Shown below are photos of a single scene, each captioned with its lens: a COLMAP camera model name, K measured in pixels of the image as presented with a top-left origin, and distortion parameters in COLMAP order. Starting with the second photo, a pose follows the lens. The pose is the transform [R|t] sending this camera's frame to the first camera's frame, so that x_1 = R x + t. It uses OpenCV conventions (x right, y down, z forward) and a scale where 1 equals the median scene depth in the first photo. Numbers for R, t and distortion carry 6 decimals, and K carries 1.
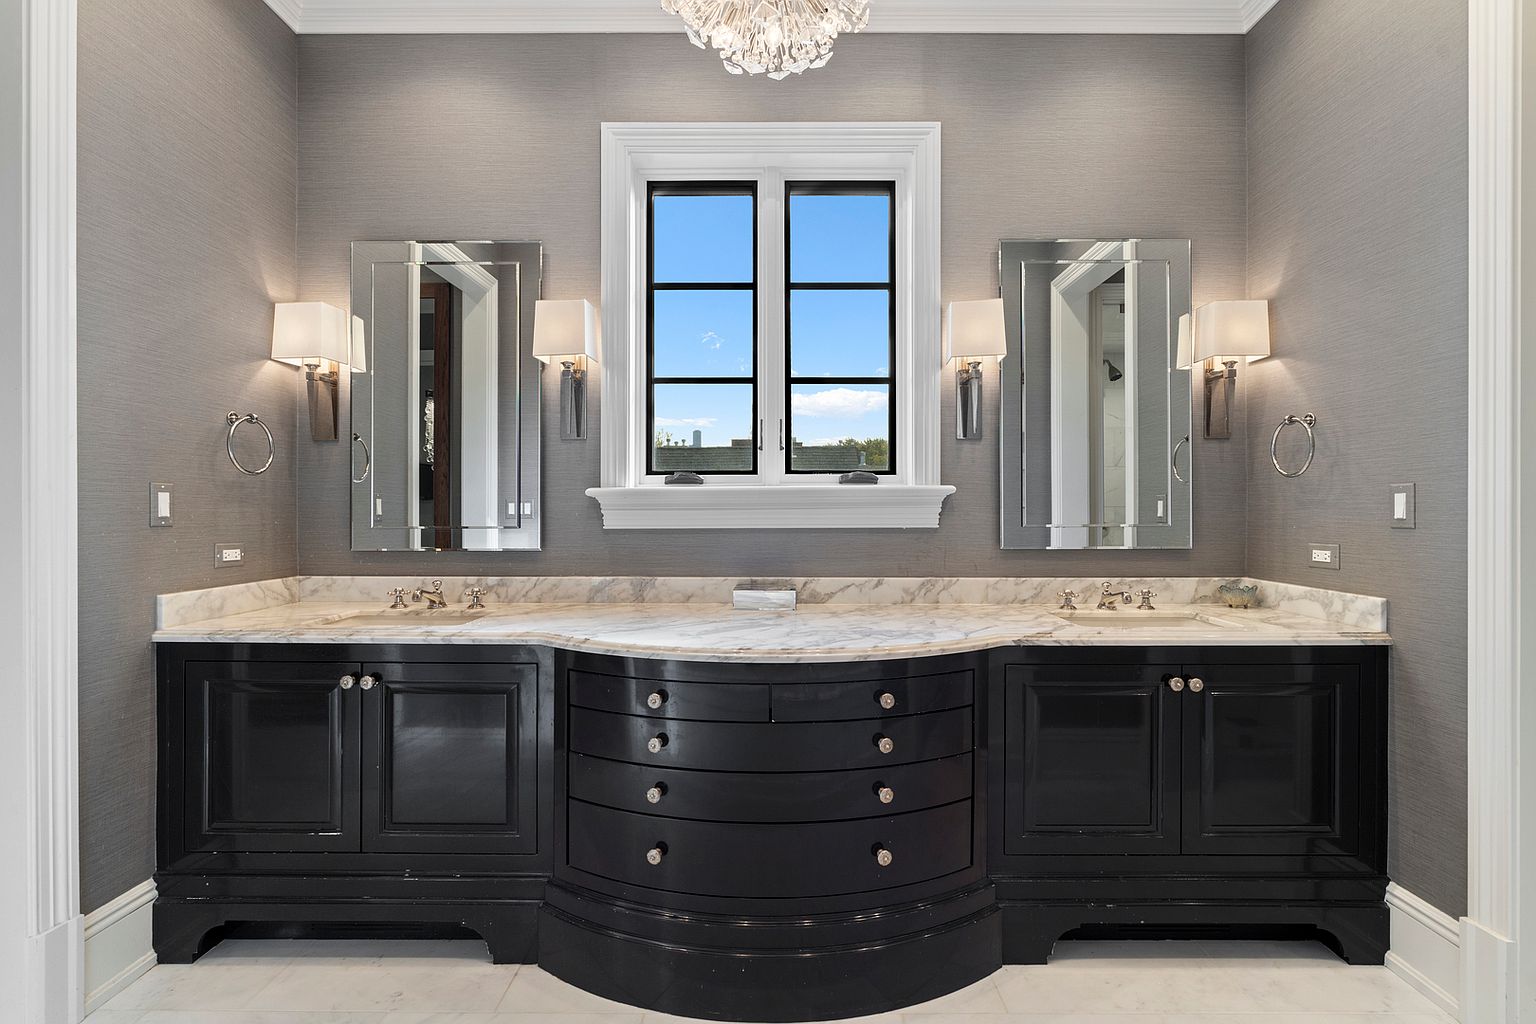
lens RADIAL K [[715.9, 0, 771.5], [0, 715.9, 509.3], [0, 0, 1]] dist [-0.007360, 0.001576]
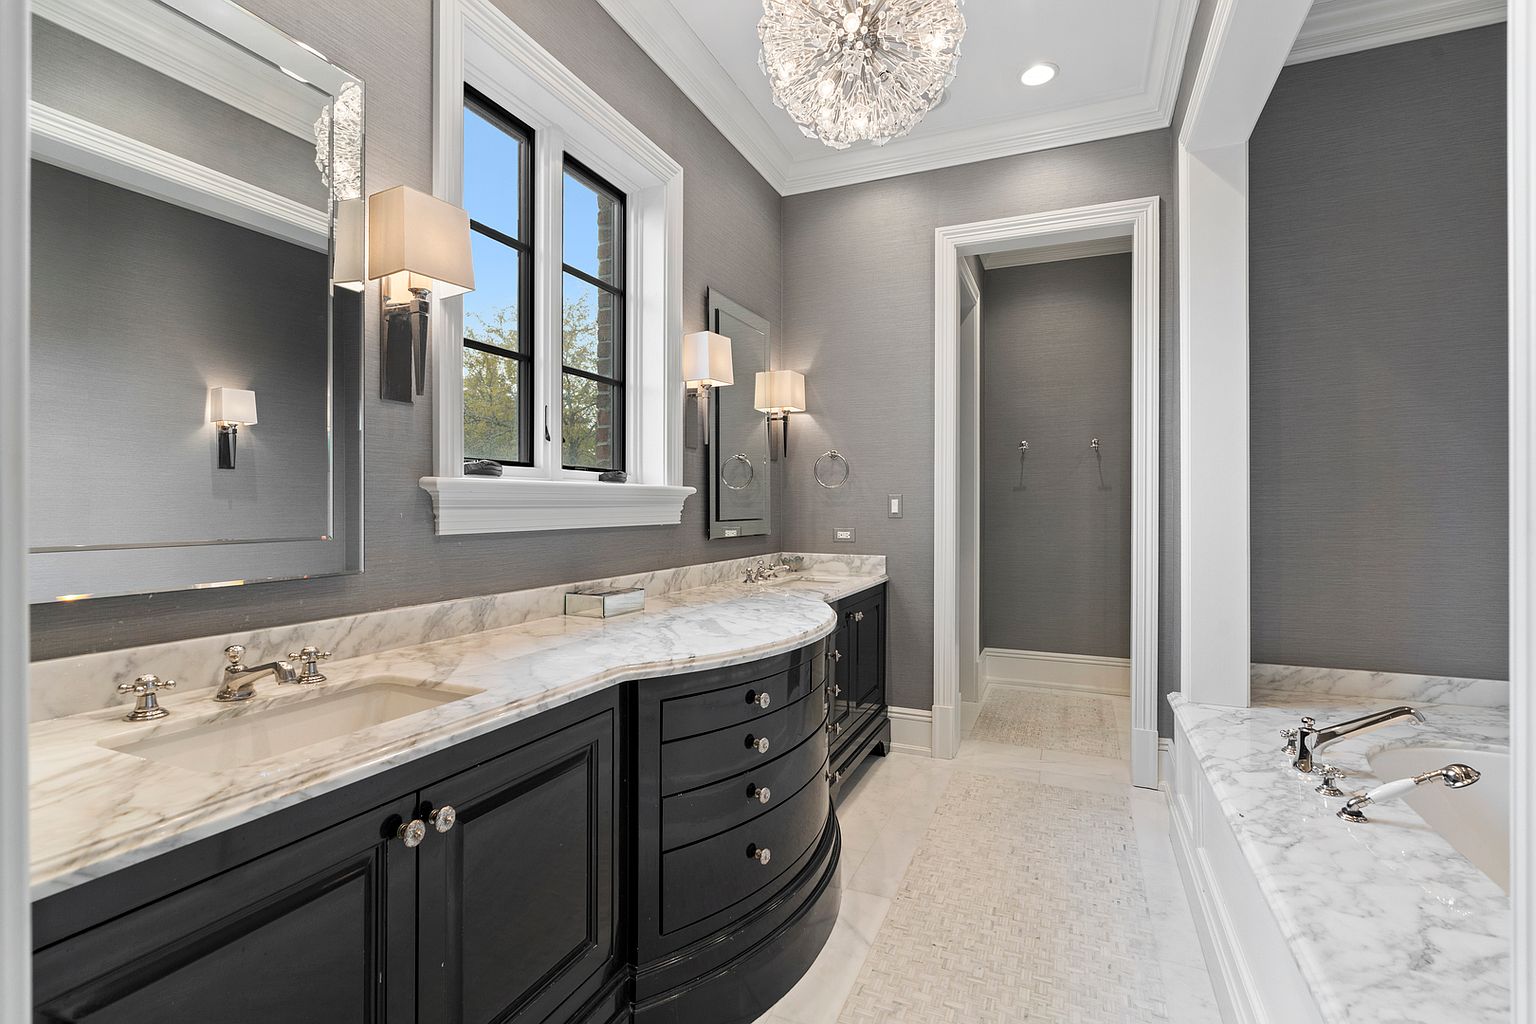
lens RADIAL K [[715.9, 0, 764.1], [0, 715.9, 510.7], [0, 0, 1]] dist [-0.007360, 0.001576]
pose [[0.396445, -0.004303, 0.918048, -0.760893], [-0.002682, 0.999979, 0.005845, -0.001892], [-0.918055, -0.004779, 0.396425, 0.426496]]
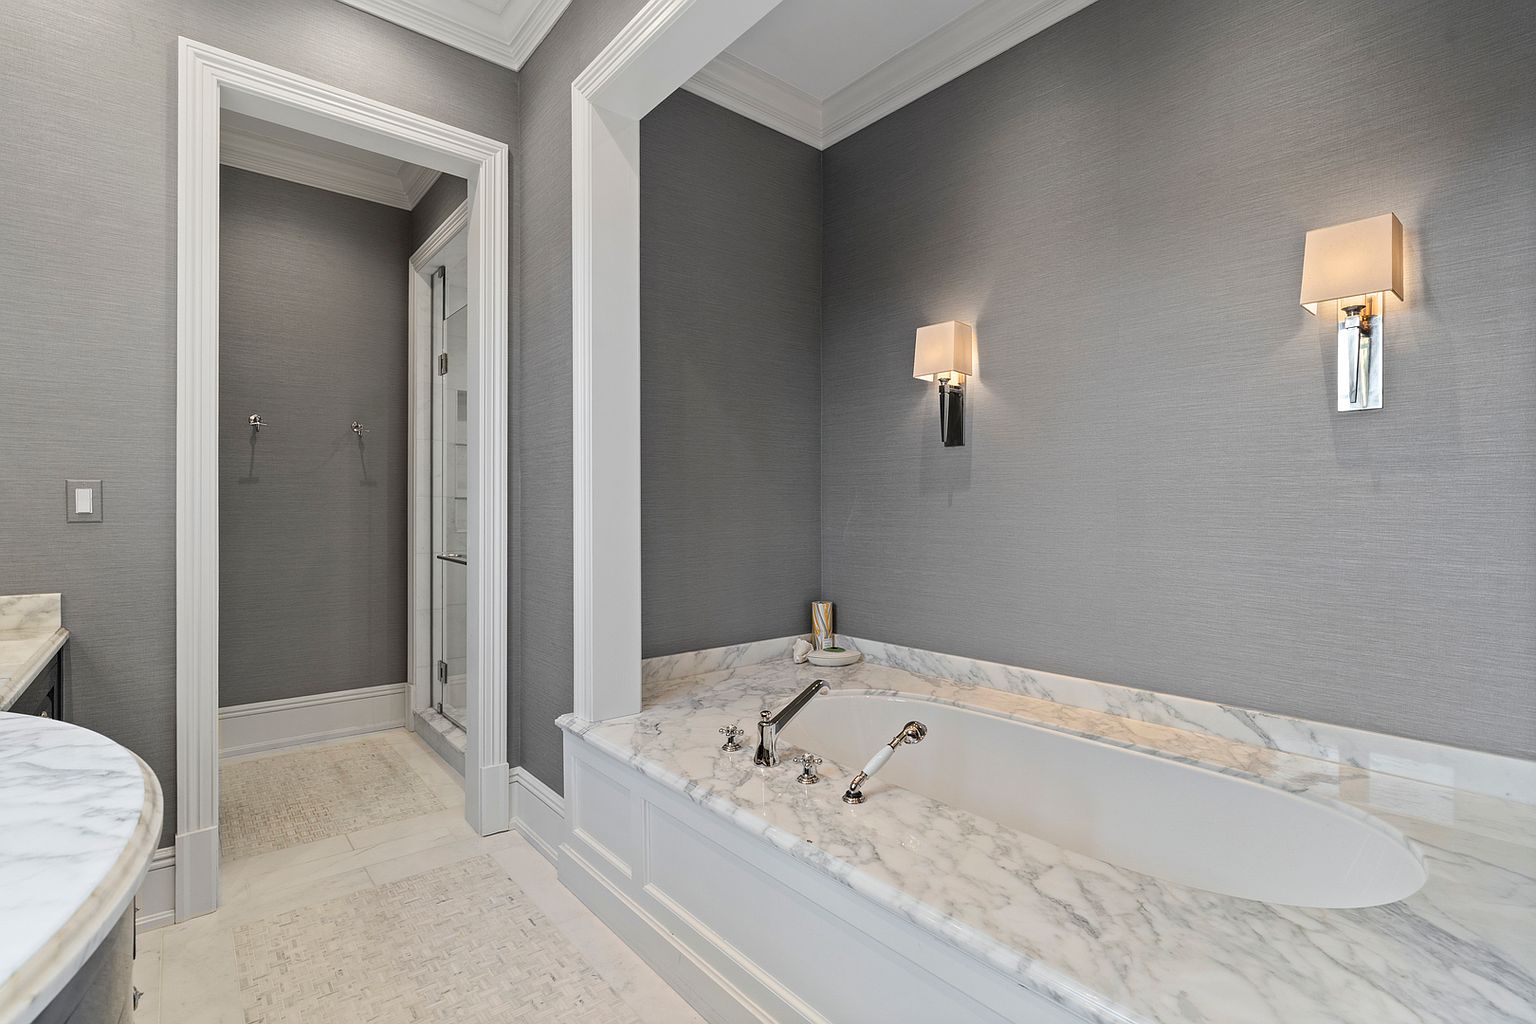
lens RADIAL K [[715.9, 0, 770.1], [0, 715.9, 511.9], [0, 0, 1]] dist [-0.007360, 0.001576]
pose [[-0.645131, -0.001970, 0.764069, -0.423836], [-0.000585, 0.999998, 0.002085, 0.006321], [-0.764071, 0.000898, -0.645131, 0.684619]]
